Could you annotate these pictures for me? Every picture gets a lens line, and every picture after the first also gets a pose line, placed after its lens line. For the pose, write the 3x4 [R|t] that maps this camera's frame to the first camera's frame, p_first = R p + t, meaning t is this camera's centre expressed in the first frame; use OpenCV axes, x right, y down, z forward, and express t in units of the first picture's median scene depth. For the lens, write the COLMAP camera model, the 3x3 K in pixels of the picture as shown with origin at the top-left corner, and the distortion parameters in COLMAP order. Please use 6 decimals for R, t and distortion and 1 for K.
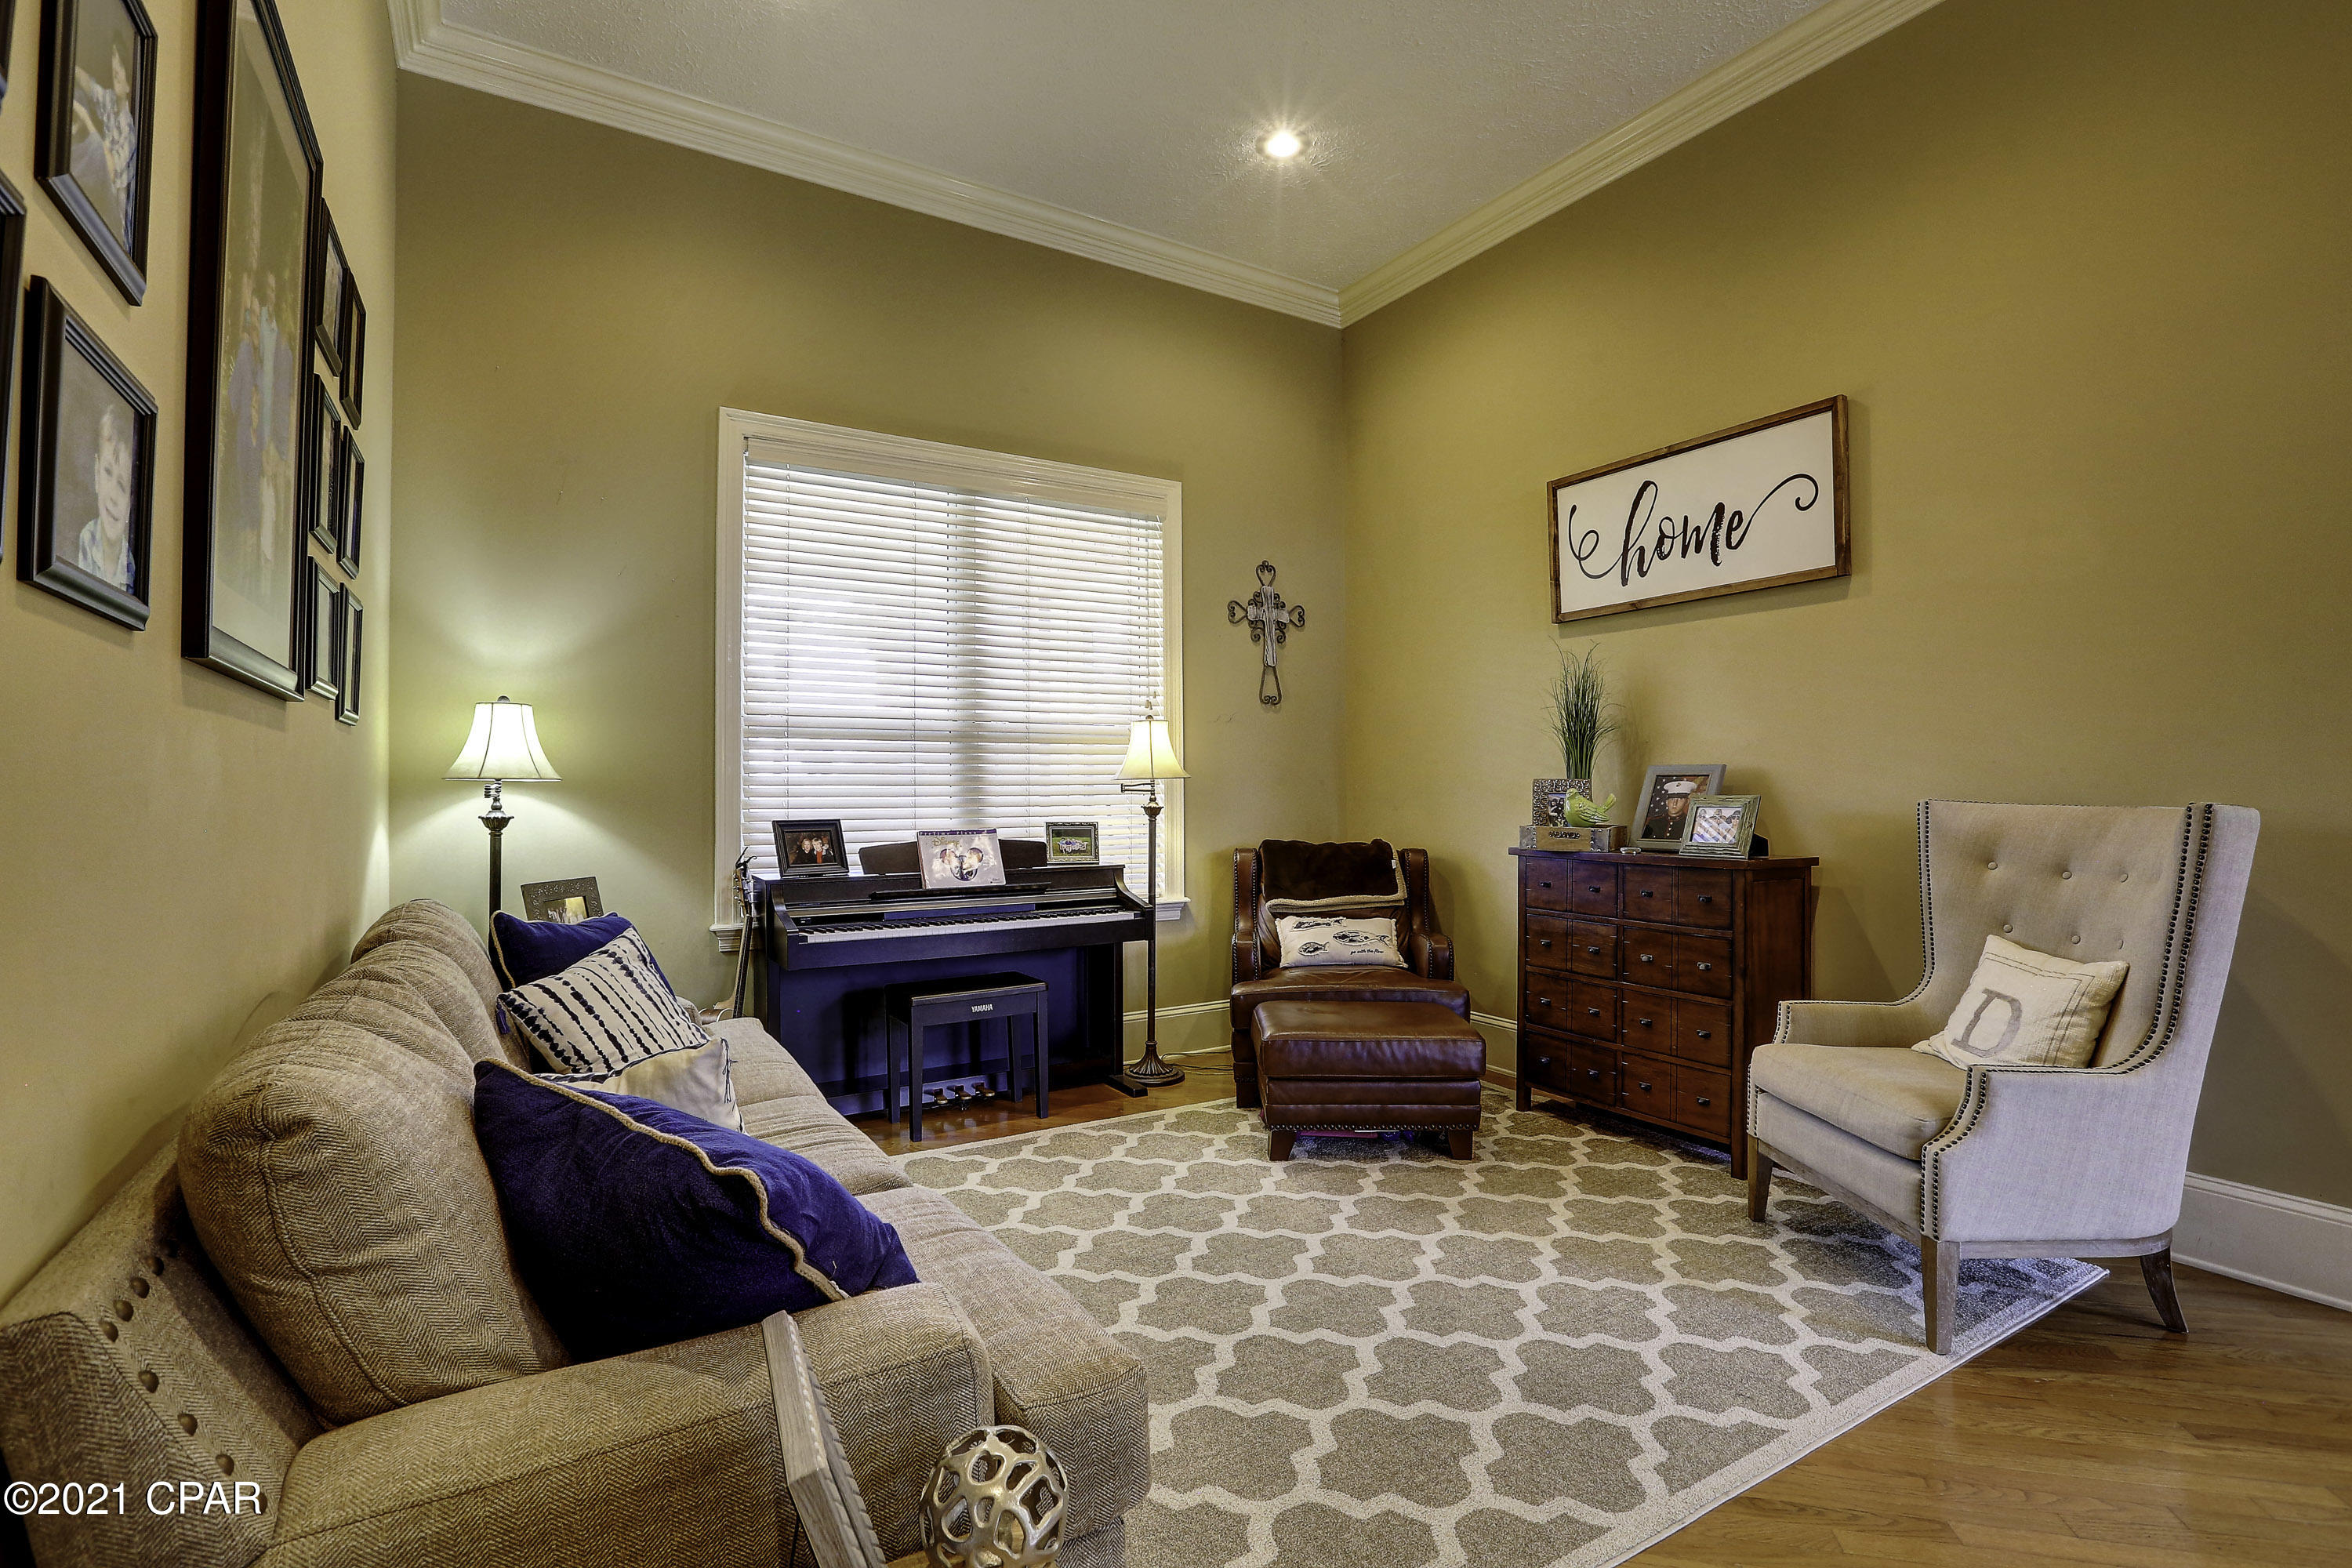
lens RADIAL K [[1076.0, 0, 1176.0], [0, 1076.0, 784.0], [0, 0, 1]] dist [-0.053164, 0.017757]
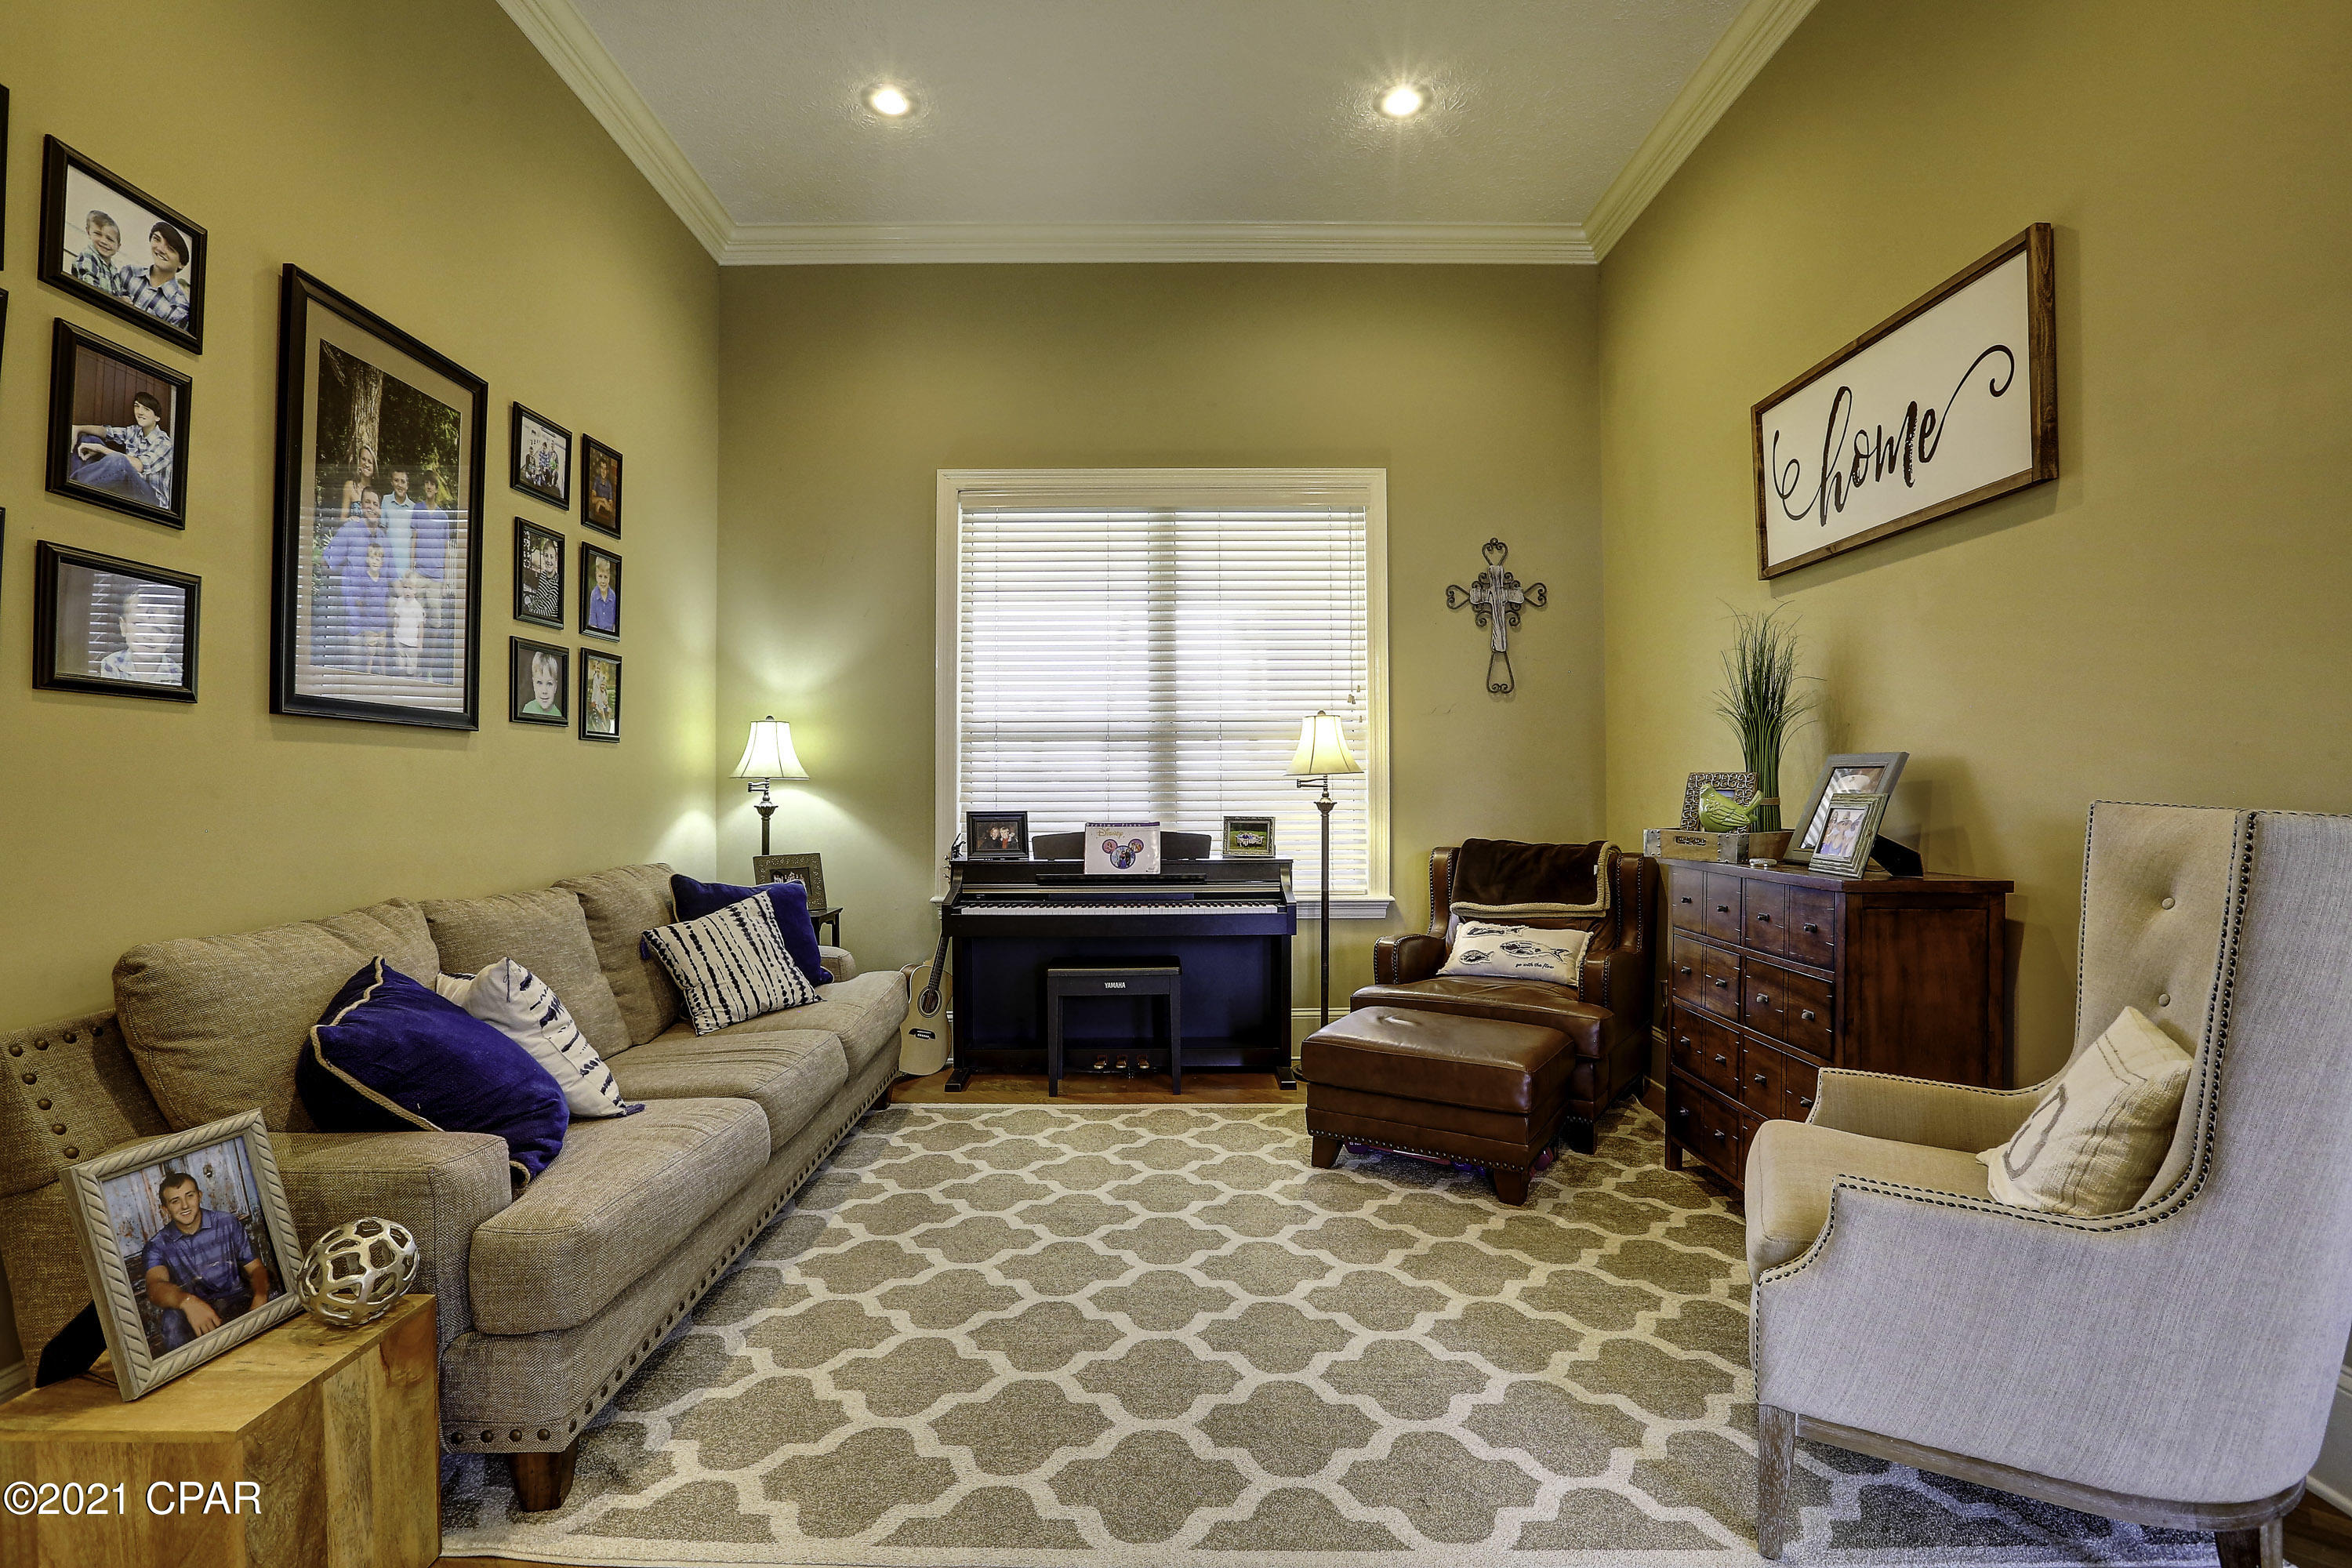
lens RADIAL K [[1076.0, 0, 1176.0], [0, 1076.0, 784.0], [0, 0, 1]] dist [-0.053164, 0.017757]
pose [[0.855564, -0.001081, -0.517697, 0.429505], [0.003939, 0.999982, 0.004421, -0.001104], [0.517683, -0.005822, 0.855553, 0.091030]]
